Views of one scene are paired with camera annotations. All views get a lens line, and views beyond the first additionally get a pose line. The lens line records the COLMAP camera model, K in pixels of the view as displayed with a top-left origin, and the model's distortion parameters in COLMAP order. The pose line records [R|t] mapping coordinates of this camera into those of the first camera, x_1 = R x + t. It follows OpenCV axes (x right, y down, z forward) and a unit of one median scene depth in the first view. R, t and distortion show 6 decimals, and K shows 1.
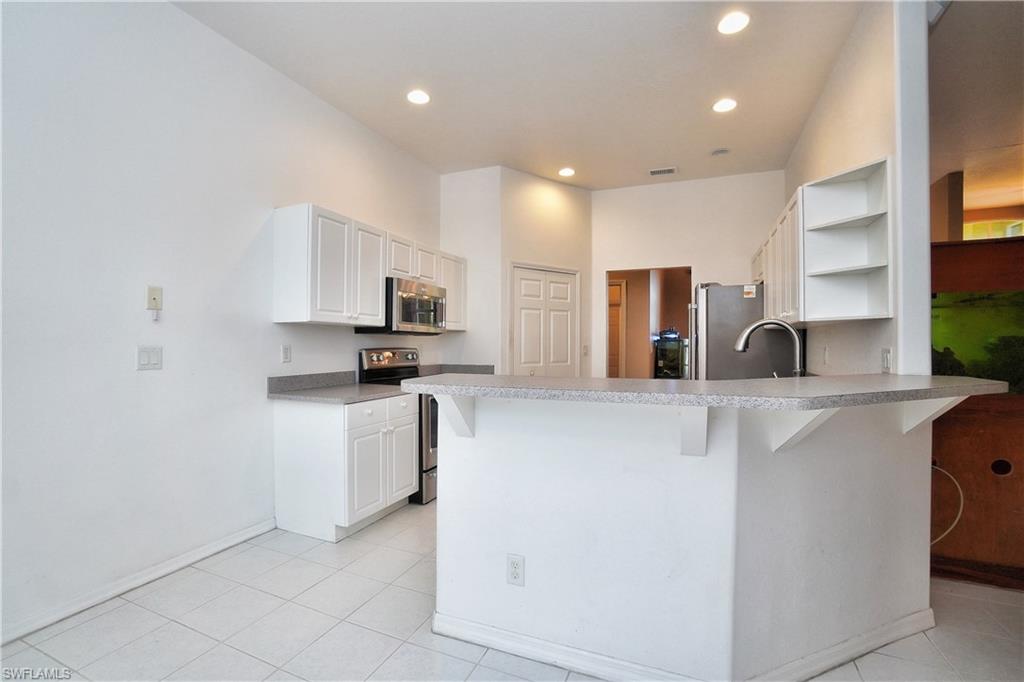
lens RADIAL K [[452.2, 0, 504.7], [0, 452.2, 343.0], [0, 0, 1]] dist [-0.067095, 0.024325]
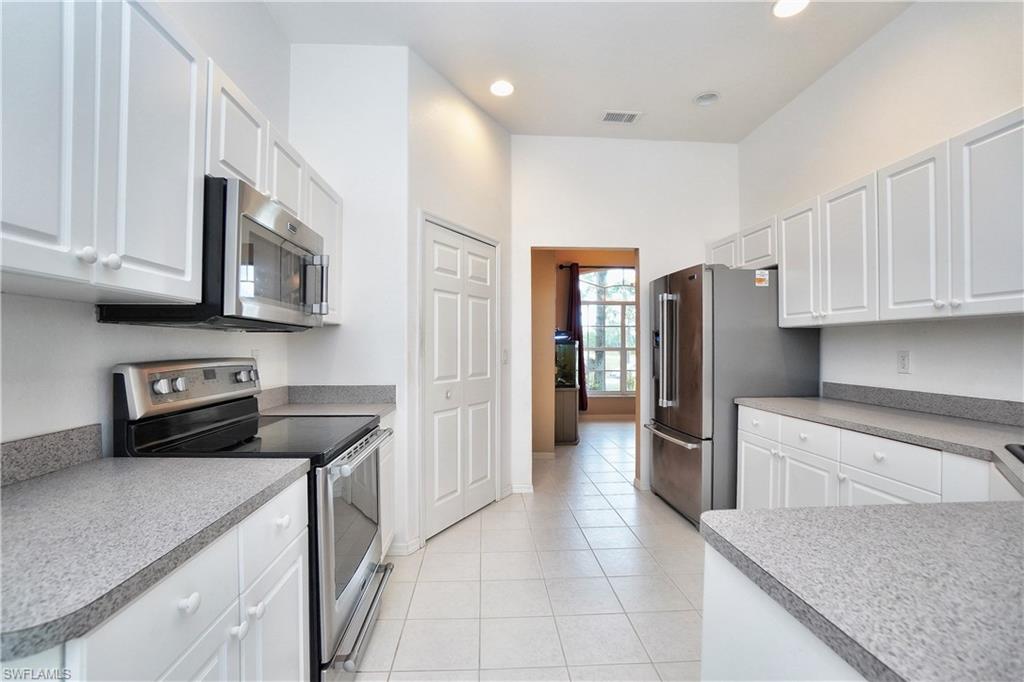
lens RADIAL K [[452.2, 0, 504.7], [0, 452.2, 343.0], [0, 0, 1]] dist [-0.067095, 0.024325]
pose [[0.898058, 0.000530, 0.439878, -0.178435], [0.001945, 0.999985, -0.005176, -0.001189], [-0.439874, 0.005504, 0.898043, 0.497462]]
